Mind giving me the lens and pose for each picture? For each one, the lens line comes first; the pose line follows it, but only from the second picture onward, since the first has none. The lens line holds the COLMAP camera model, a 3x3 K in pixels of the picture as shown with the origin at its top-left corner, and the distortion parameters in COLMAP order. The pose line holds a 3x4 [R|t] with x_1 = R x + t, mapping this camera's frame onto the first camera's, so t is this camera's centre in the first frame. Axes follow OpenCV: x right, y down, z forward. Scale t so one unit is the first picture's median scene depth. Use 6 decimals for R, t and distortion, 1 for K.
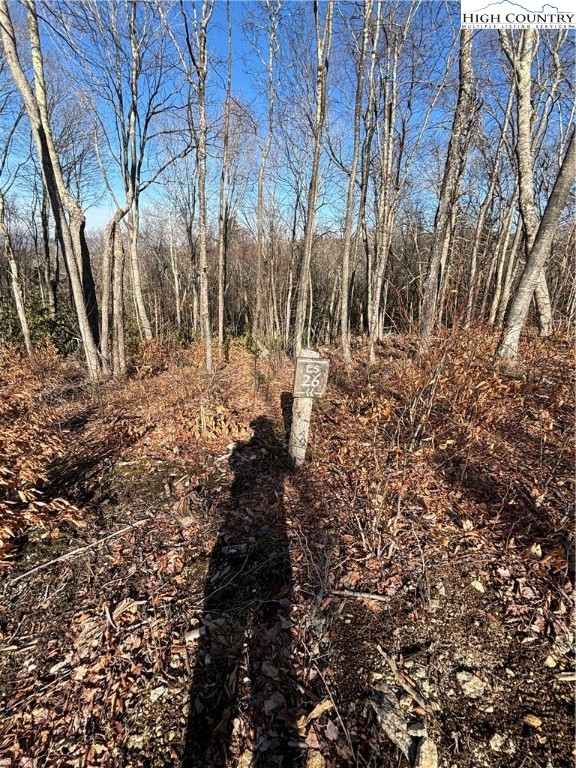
lens RADIAL K [[338.0, 0, 287.3], [0, 338.0, 372.2], [0, 0, 1]] dist [-0.000062, 0.000210]
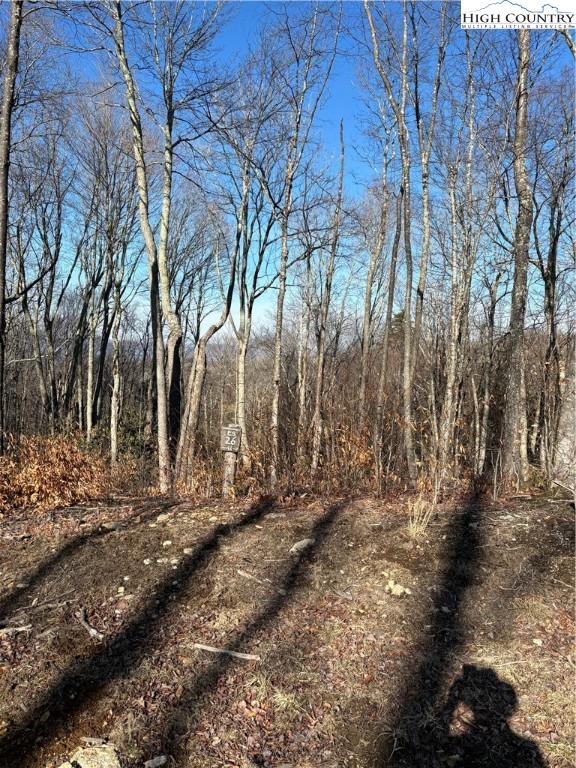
lens RADIAL K [[581.0, 0, 288.0], [0, 581.0, 384.0], [0, 0, 1]] dist [0.076739, -0.066921]
pose [[0.927417, 0.001757, -0.374024, 0.209380], [-0.113094, 0.954498, -0.275940, 0.079181], [0.356520, 0.298212, 0.885417, -0.231226]]
